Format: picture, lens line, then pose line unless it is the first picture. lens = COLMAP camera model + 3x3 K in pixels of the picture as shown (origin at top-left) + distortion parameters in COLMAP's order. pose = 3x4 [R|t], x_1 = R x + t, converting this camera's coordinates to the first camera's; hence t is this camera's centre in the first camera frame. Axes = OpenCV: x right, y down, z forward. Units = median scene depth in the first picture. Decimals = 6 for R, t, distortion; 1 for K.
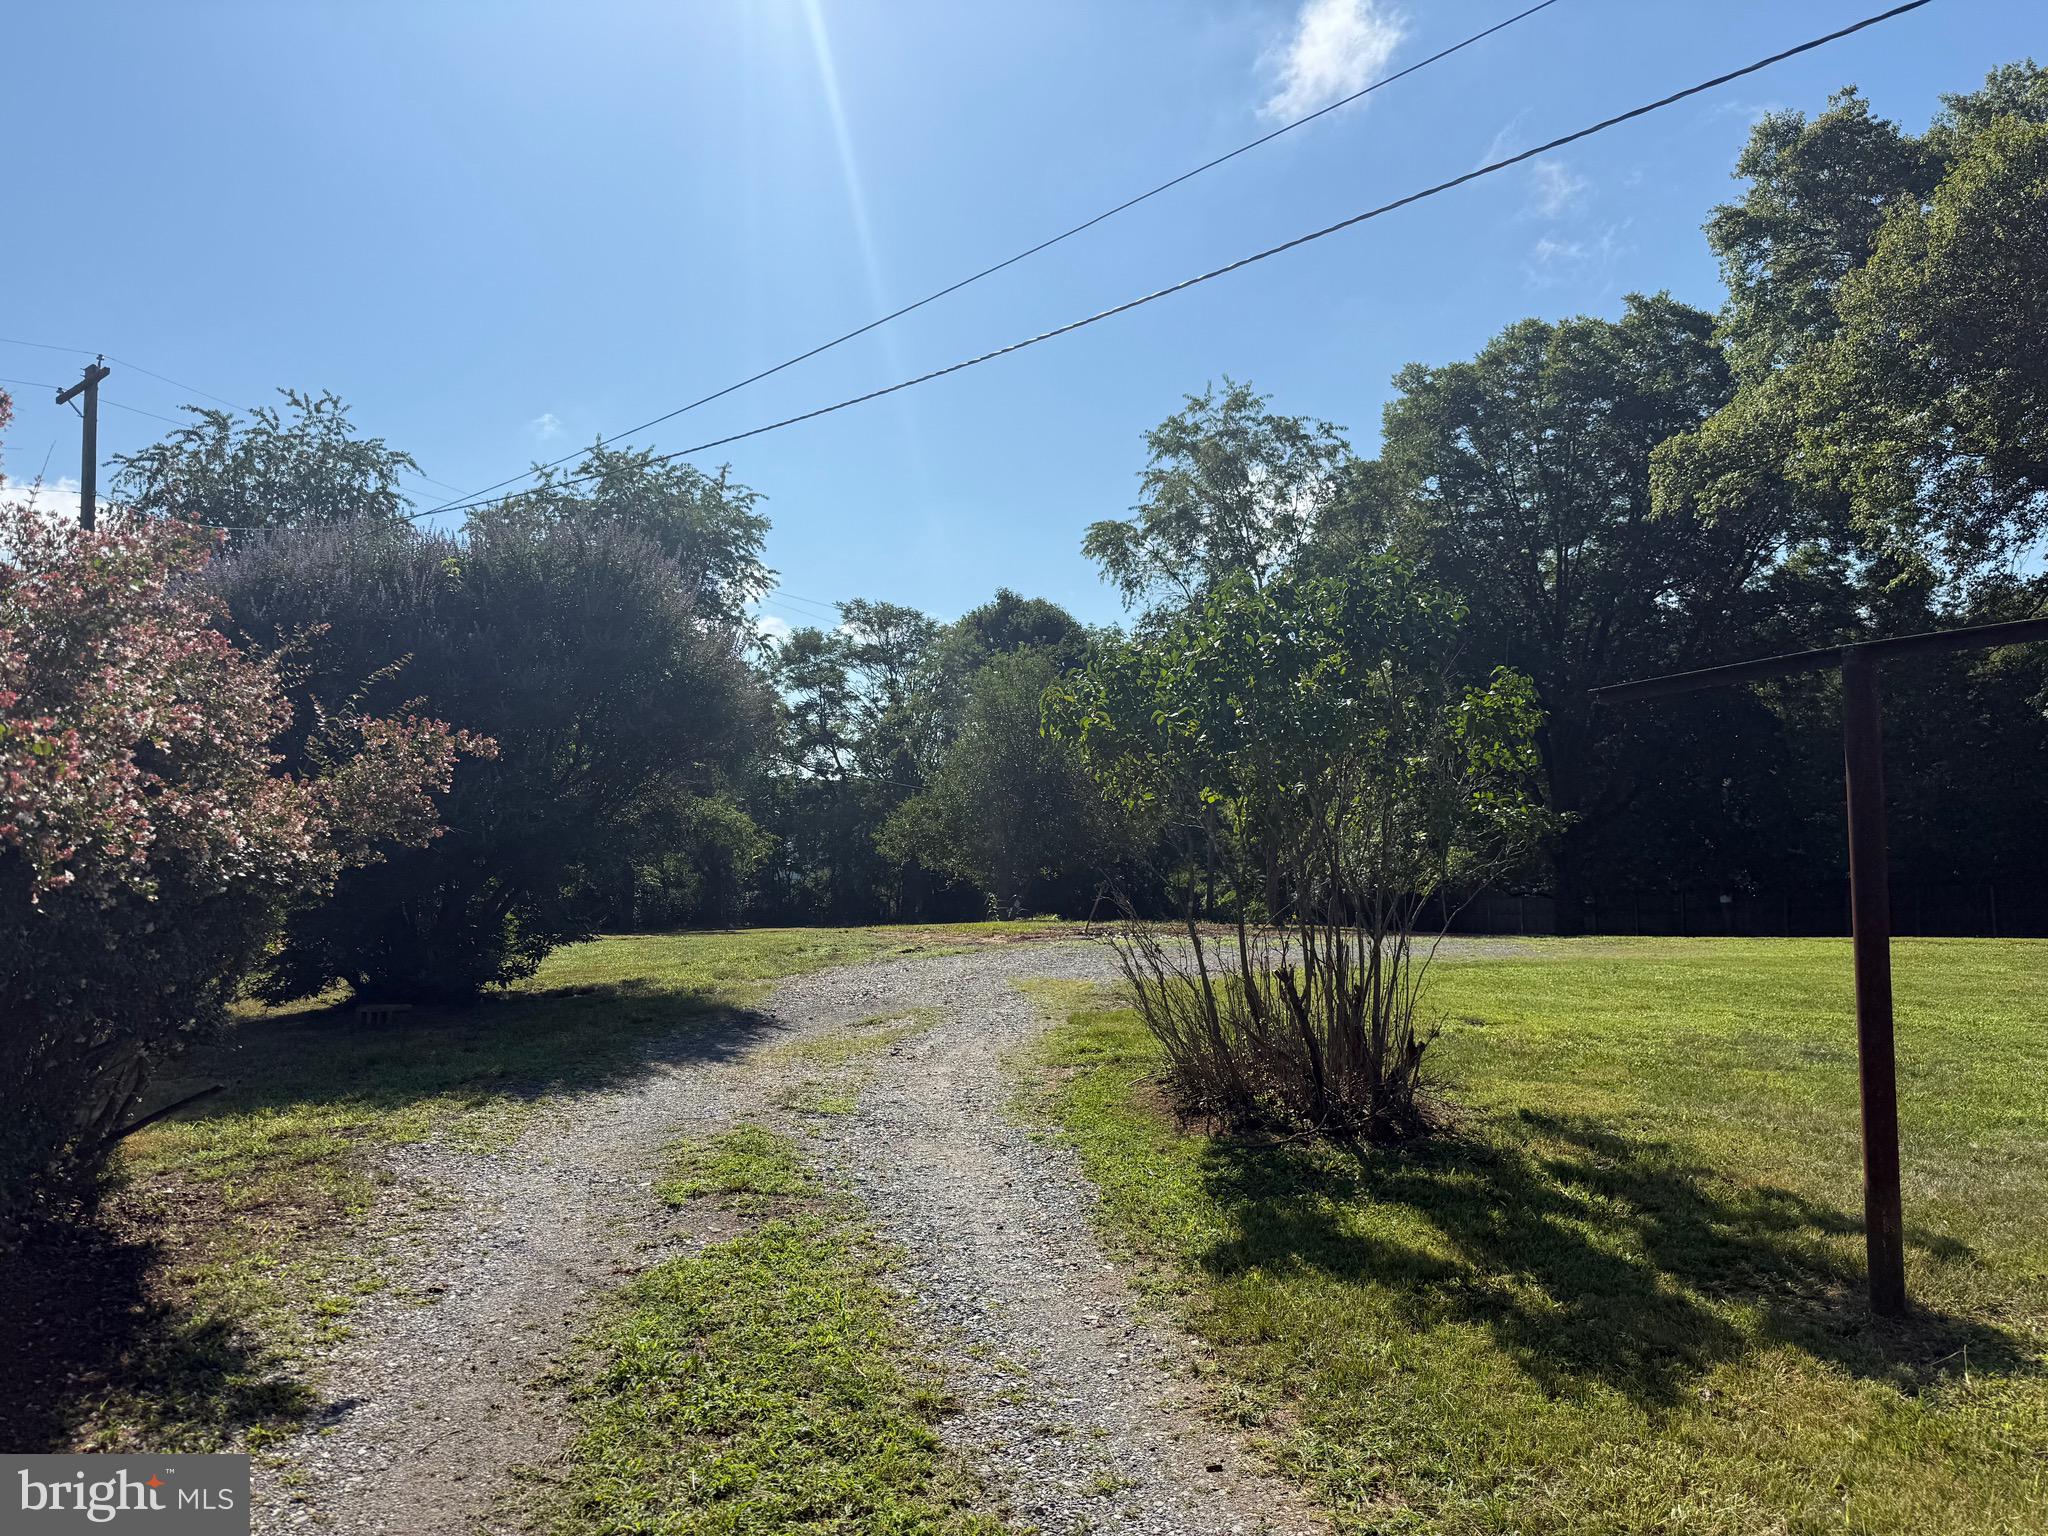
lens RADIAL K [[1448.3, 0, 1022.7], [0, 1448.3, 777.1], [0, 0, 1]] dist [0.060889, -0.062820]
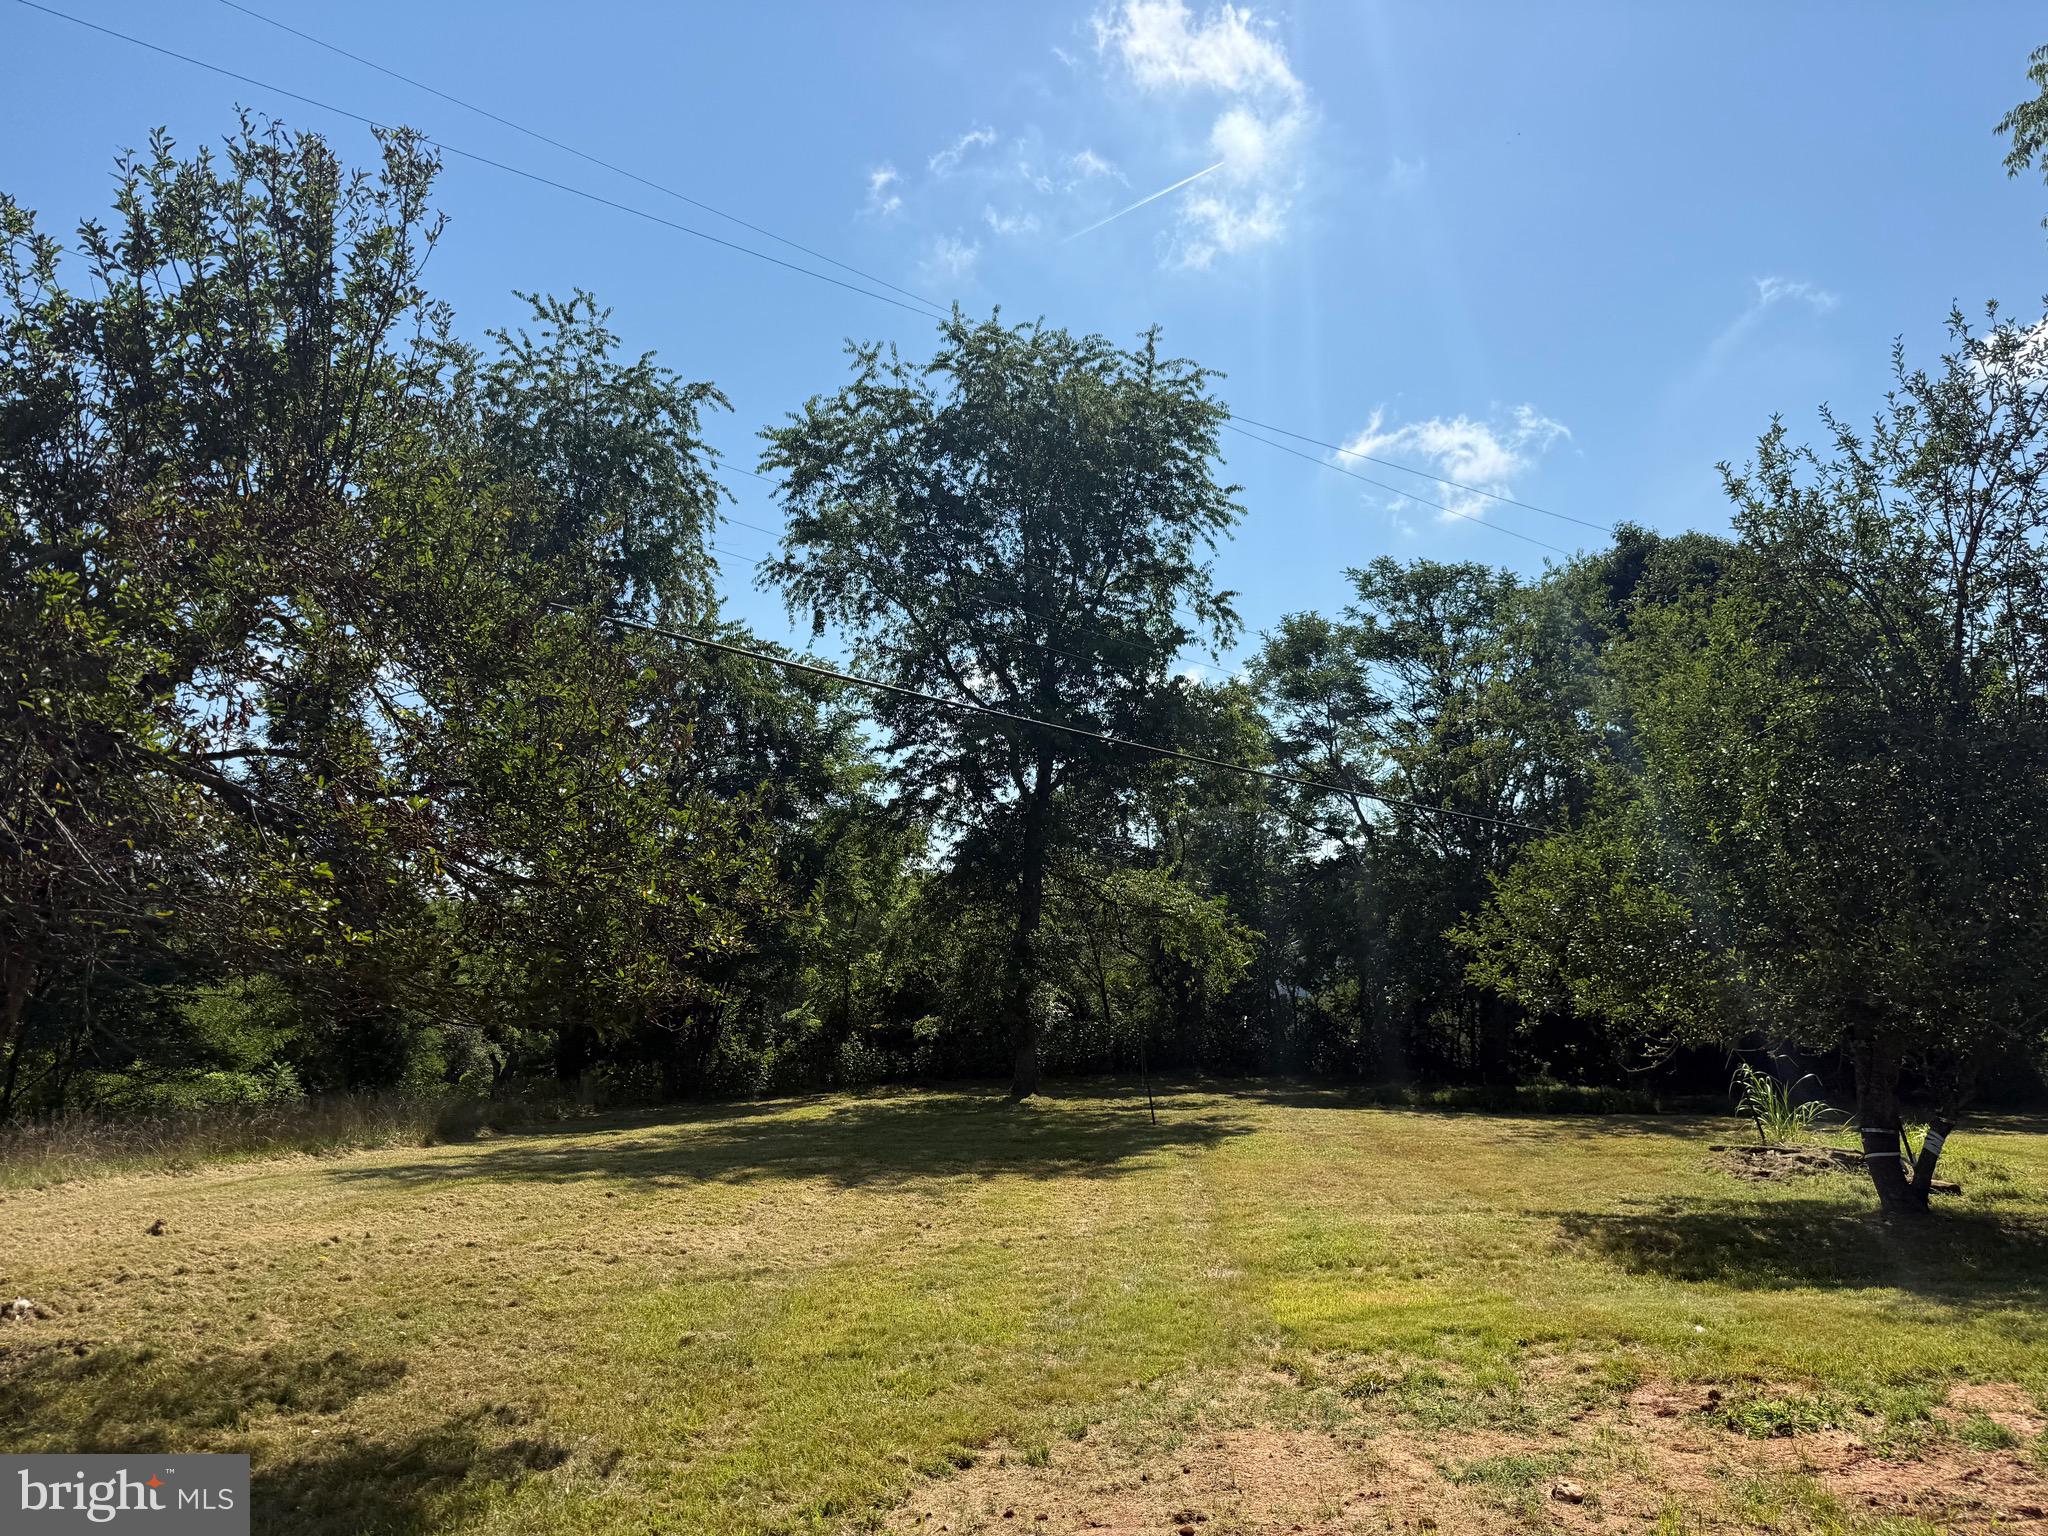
lens RADIAL K [[1448.3, 0, 1011.8], [0, 1448.3, 764.5], [0, 0, 1]] dist [0.060889, -0.062820]
pose [[0.933471, -0.053061, -0.354707, -0.044746], [0.027403, 0.996656, -0.076976, 0.013236], [0.357605, 0.062135, 0.931803, 0.363578]]
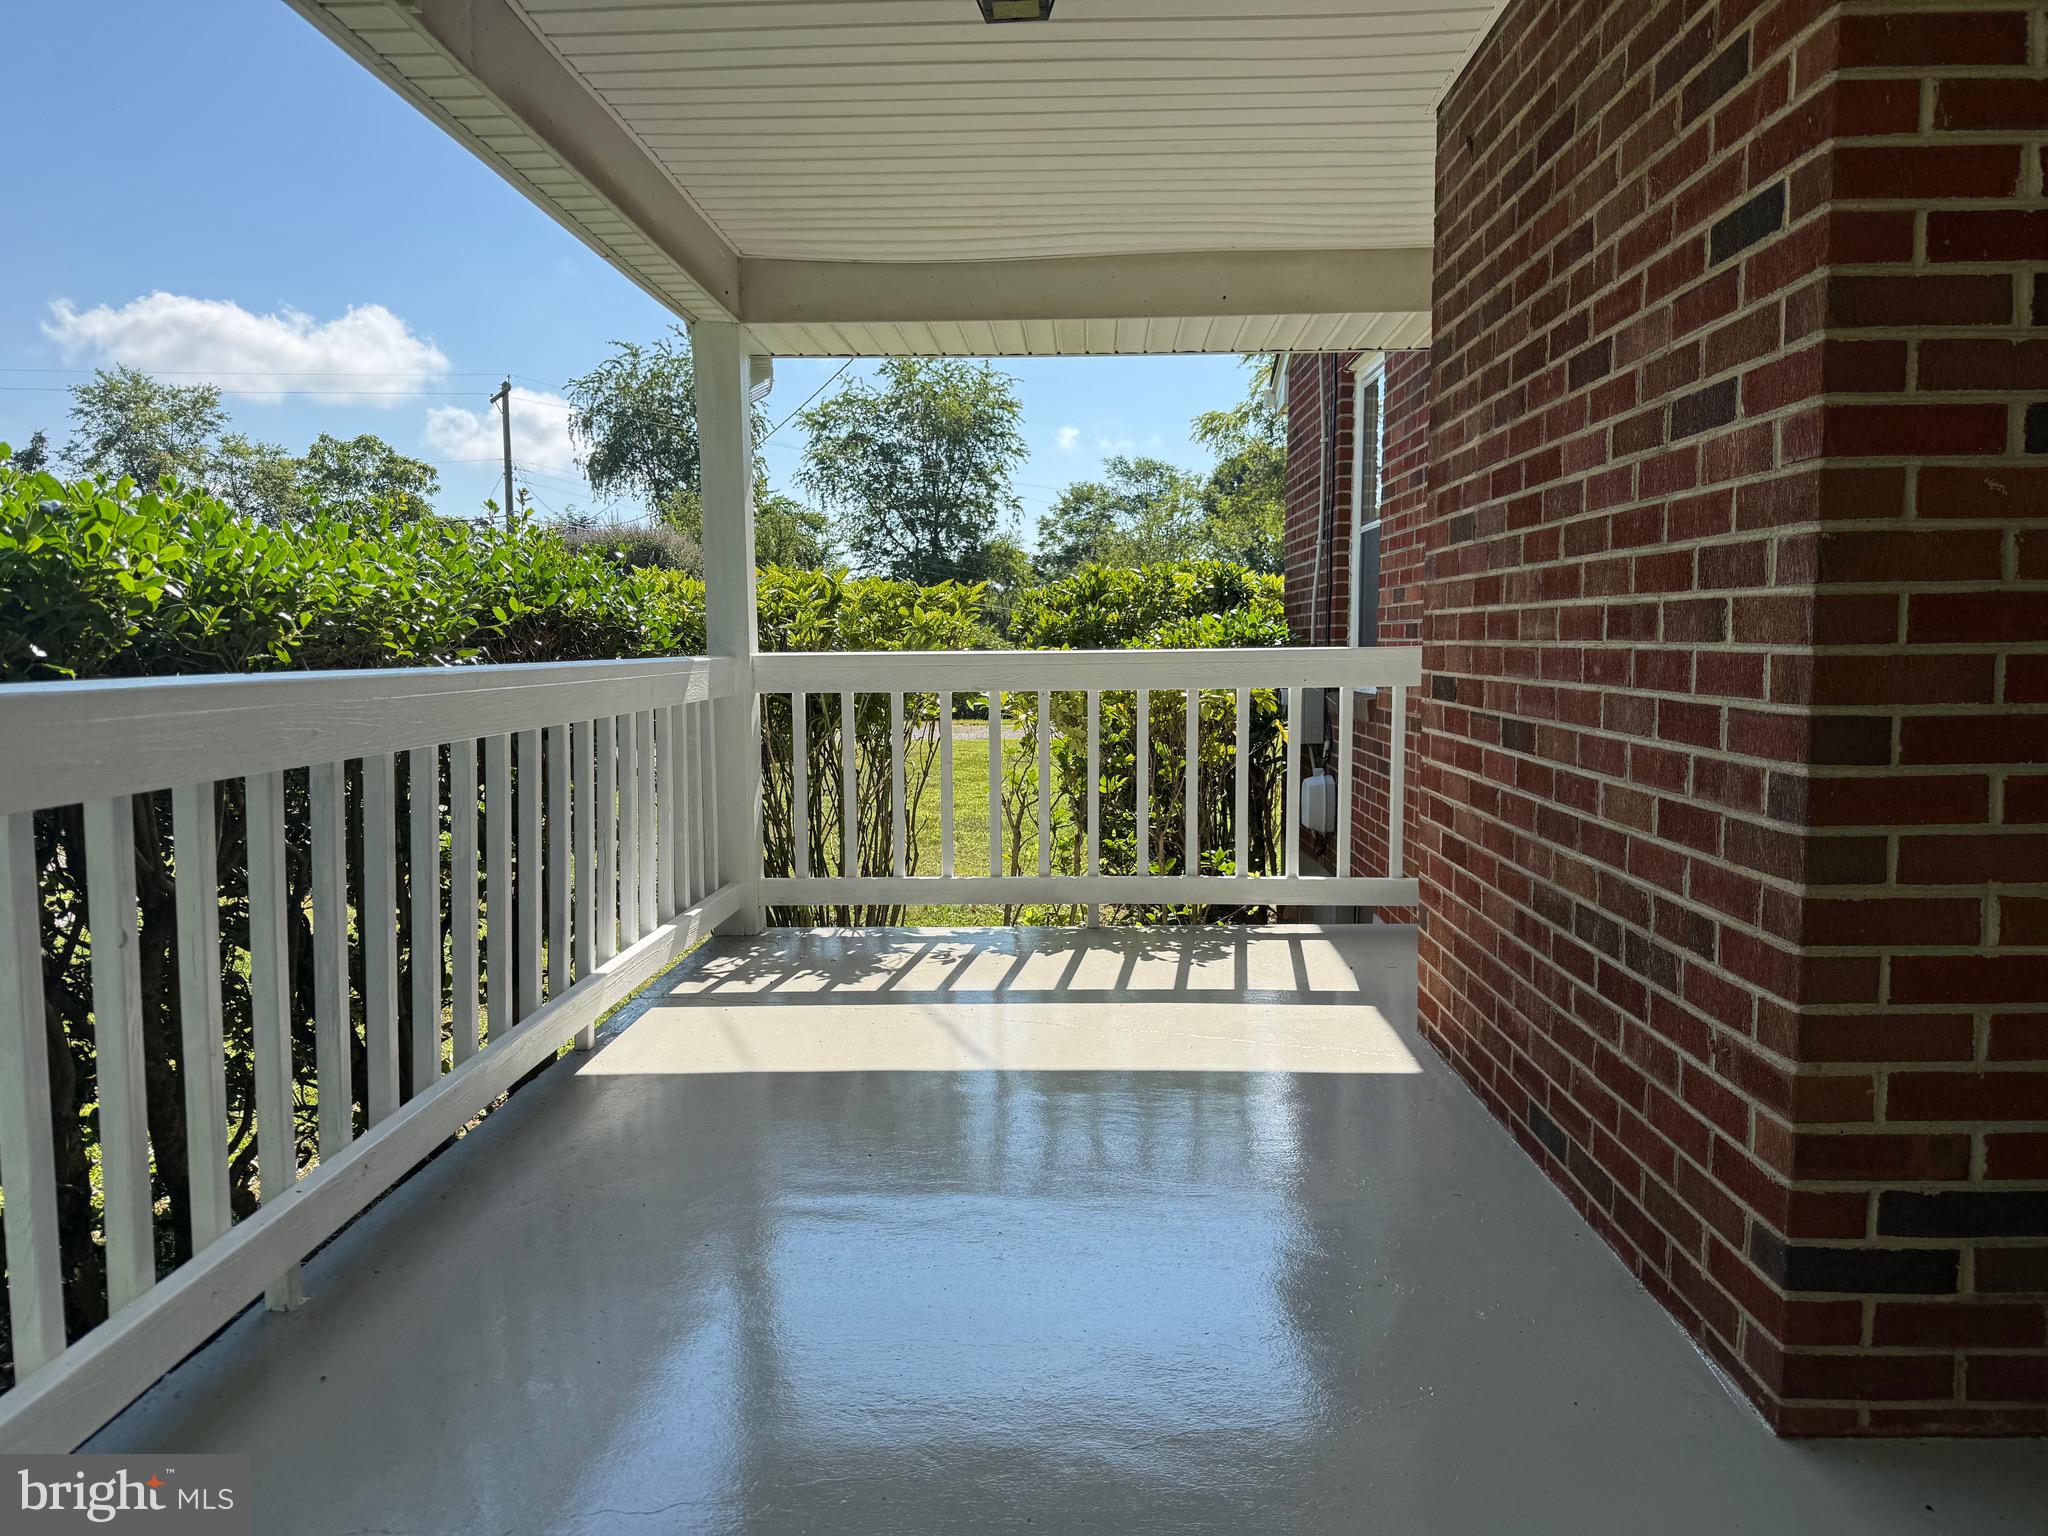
lens RADIAL K [[1448.3, 0, 1010.3], [0, 1448.3, 780.1], [0, 0, 1]] dist [0.060889, -0.062820]
pose [[0.949557, 0.036063, -0.311513, 0.189719], [0.005269, 0.991391, 0.130831, -0.016869], [0.313549, -0.125873, 0.941192, -0.190014]]
